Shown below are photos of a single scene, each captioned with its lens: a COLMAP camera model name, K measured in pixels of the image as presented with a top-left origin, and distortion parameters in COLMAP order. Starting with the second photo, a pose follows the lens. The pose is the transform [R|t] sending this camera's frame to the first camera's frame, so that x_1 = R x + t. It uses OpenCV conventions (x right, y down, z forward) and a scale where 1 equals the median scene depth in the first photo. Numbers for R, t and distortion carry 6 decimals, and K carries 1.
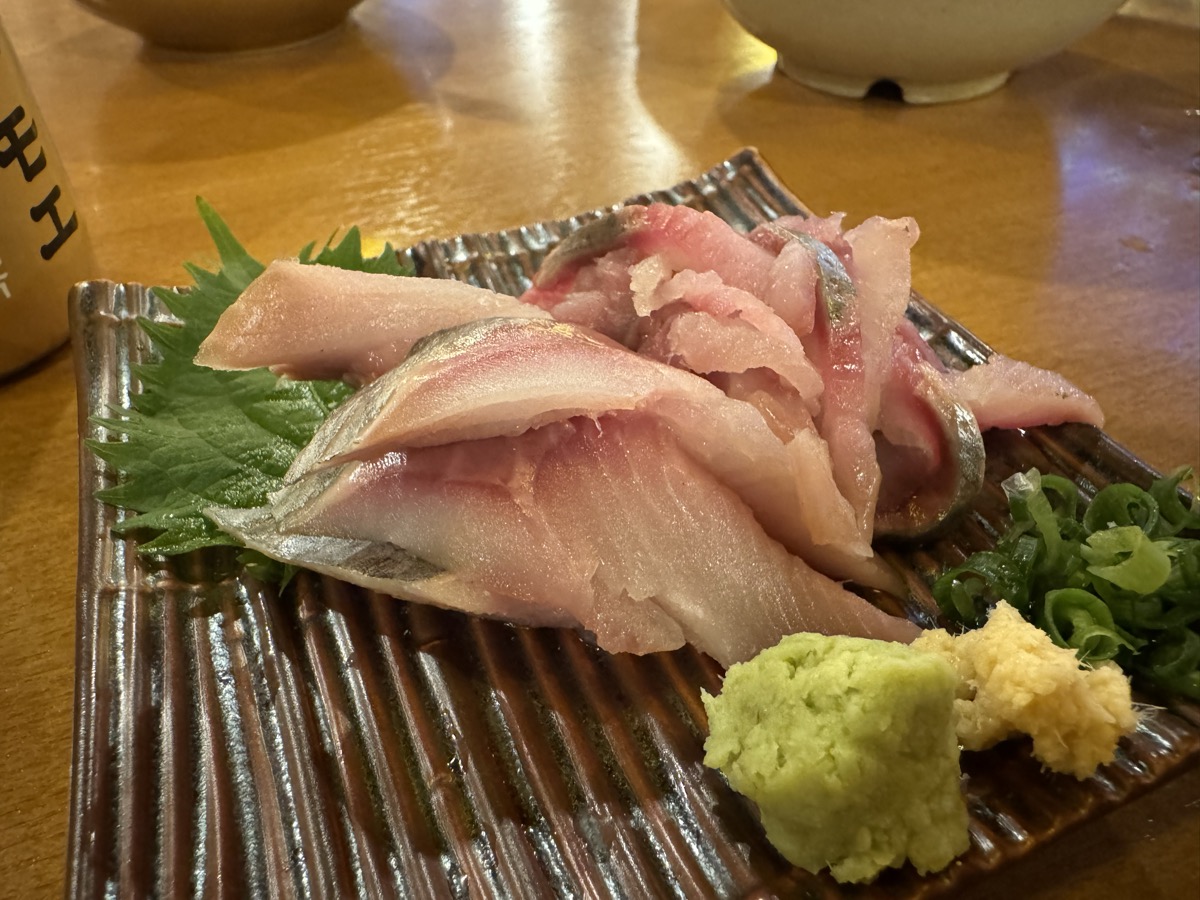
lens RADIAL K [[882.8, 0, 599.7], [0, 882.8, 443.3], [0, 0, 1]] dist [-0.005904, -0.009298]
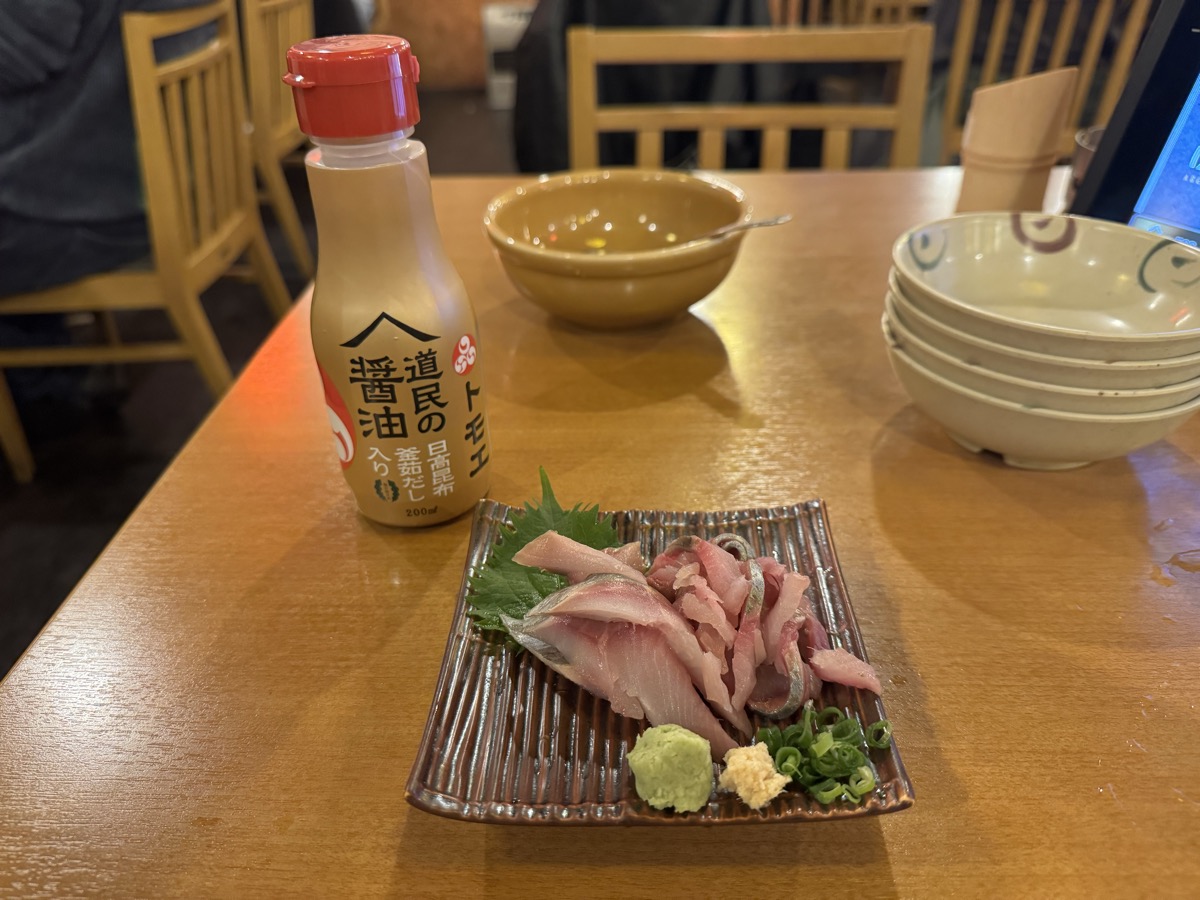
lens RADIAL K [[882.8, 0, 596.8], [0, 882.8, 451.7], [0, 0, 1]] dist [-0.005904, -0.009298]
pose [[0.905854, 0.212521, -0.366420, 0.678415], [-0.265550, 0.958860, -0.100352, -0.208017], [0.330018, 0.188207, 0.925022, -1.437893]]
